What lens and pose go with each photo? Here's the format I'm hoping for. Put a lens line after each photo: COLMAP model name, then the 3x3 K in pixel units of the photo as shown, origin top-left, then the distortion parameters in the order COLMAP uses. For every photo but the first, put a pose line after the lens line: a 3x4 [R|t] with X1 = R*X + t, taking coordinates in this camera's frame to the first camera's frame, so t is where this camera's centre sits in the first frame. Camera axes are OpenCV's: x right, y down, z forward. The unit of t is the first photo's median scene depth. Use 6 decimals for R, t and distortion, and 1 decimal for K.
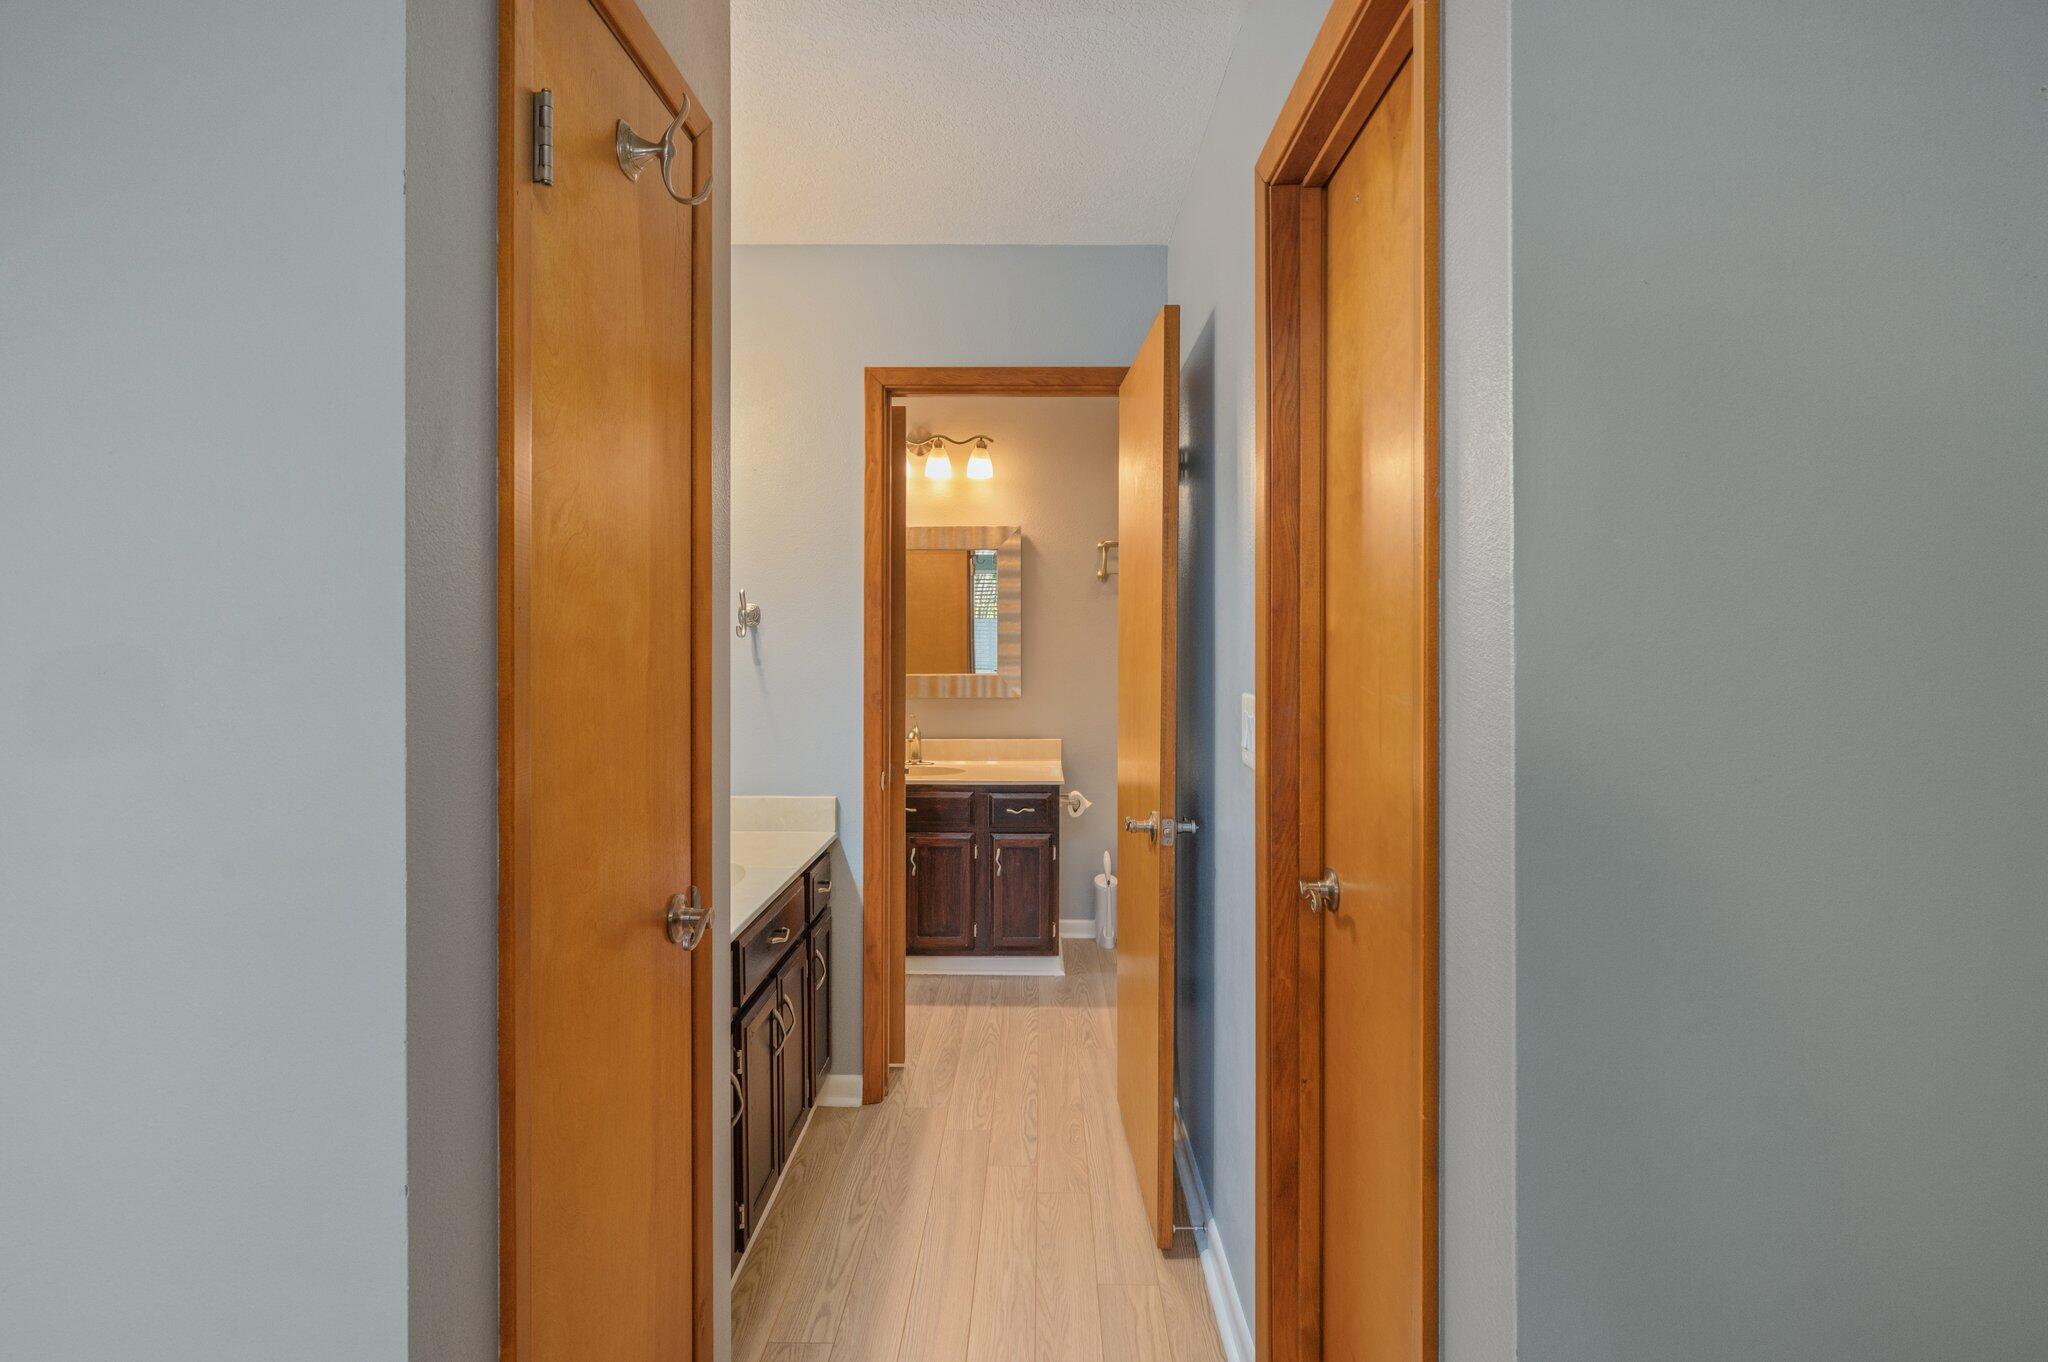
lens RADIAL K [[1079.9, 0, 1024.2], [0, 1079.9, 635.1], [0, 0, 1]] dist [0.000737, -0.000033]
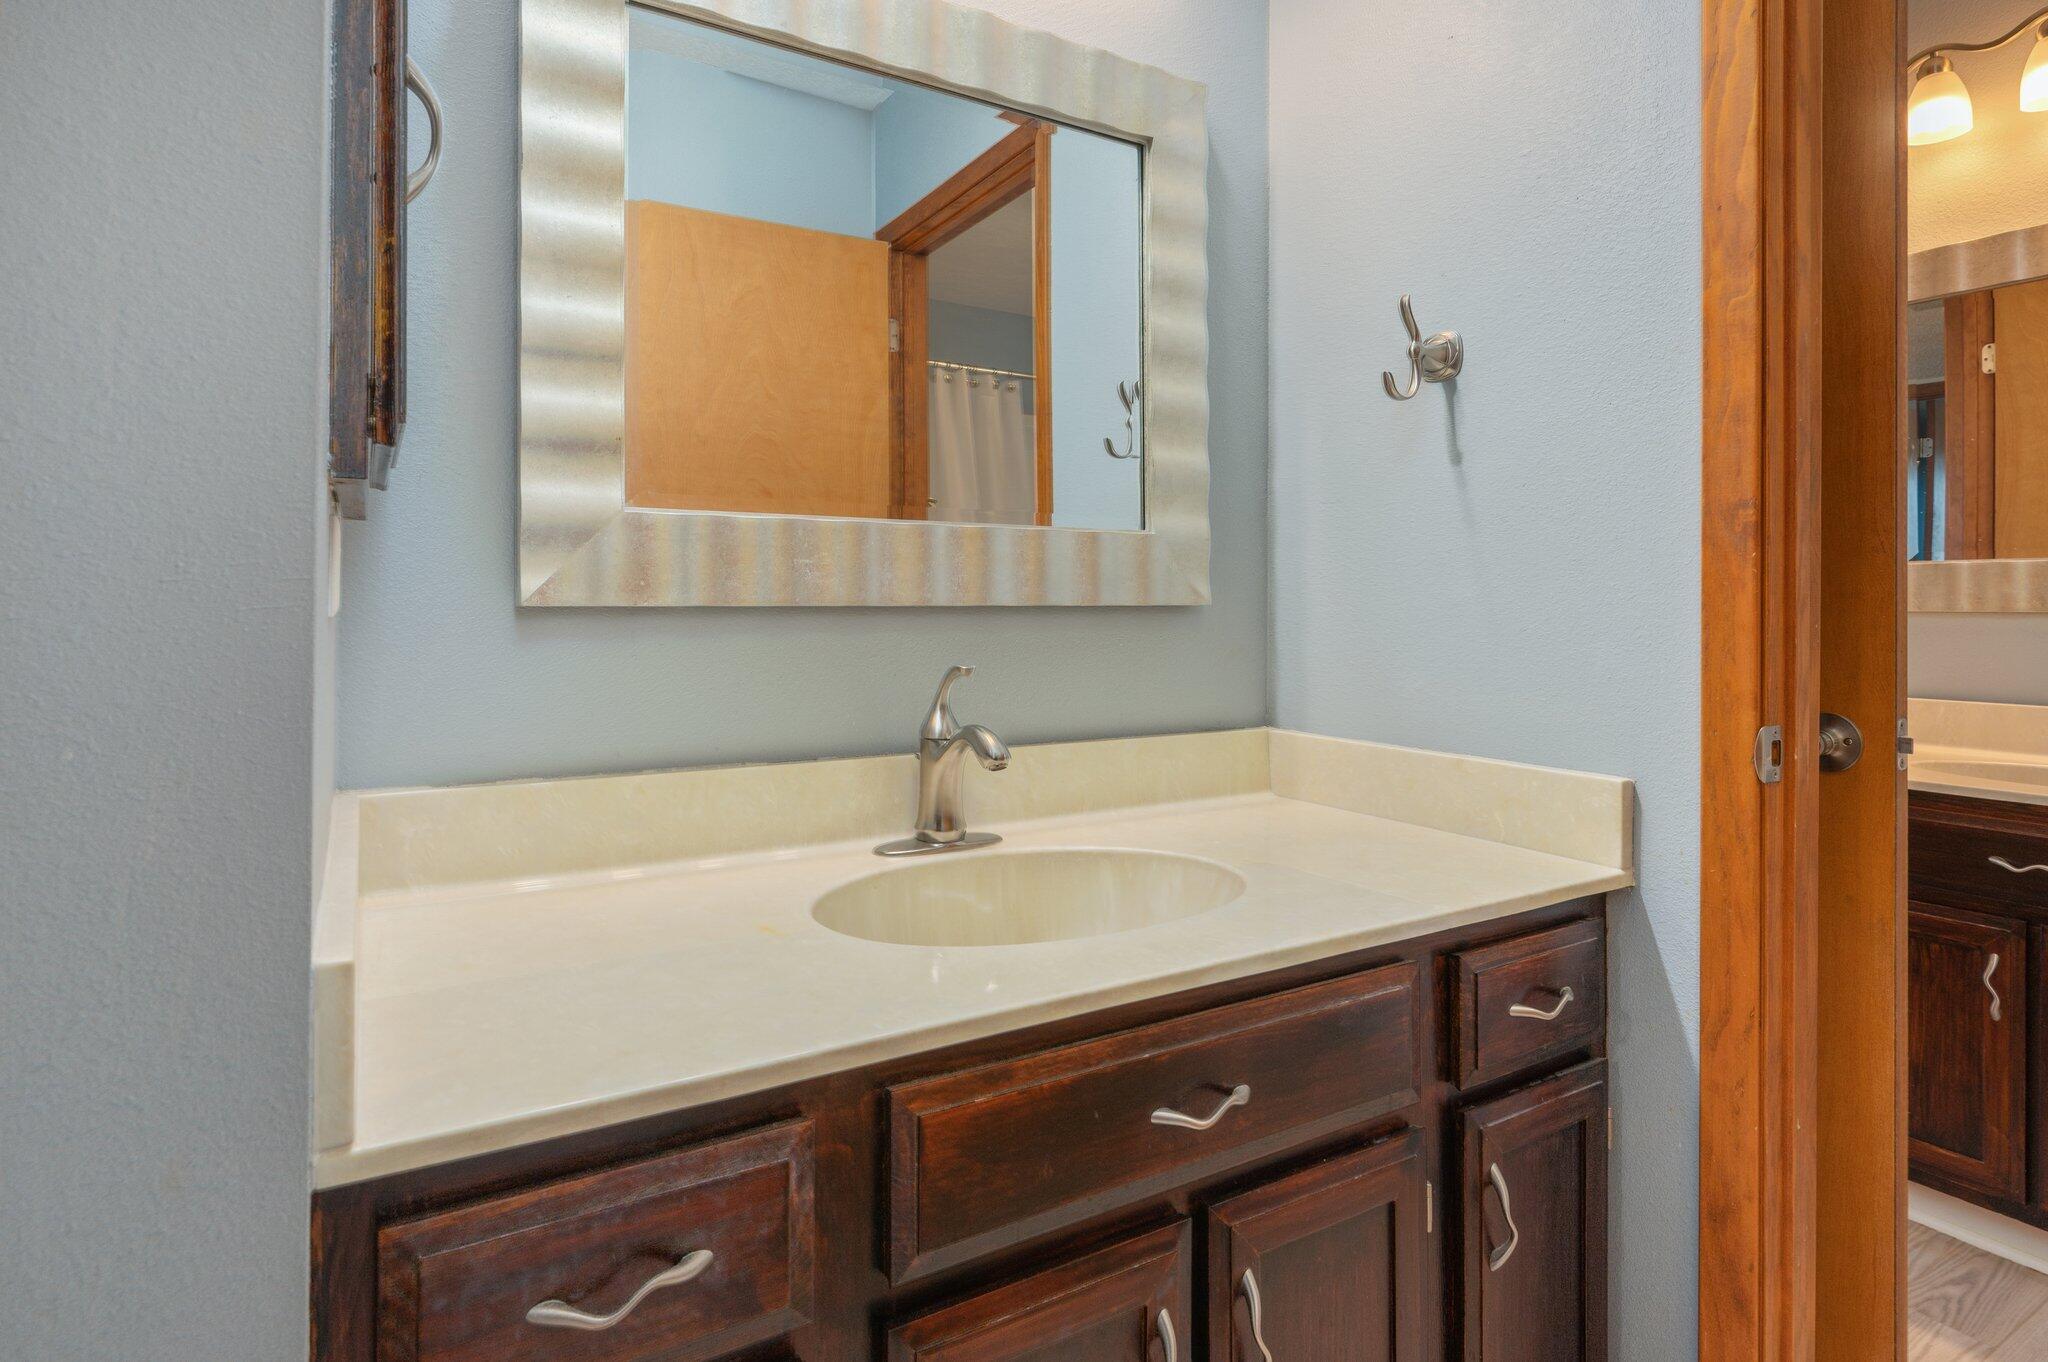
lens RADIAL K [[1081.6, 0, 1034.6], [0, 1081.6, 597.9], [0, 0, 1]] dist [0.003152, -0.000041]
pose [[0.524254, -0.005291, -0.851545, 0.045795], [-0.003740, 0.999957, -0.008516, 0.088701], [0.851554, 0.007649, 0.524212, 0.614760]]
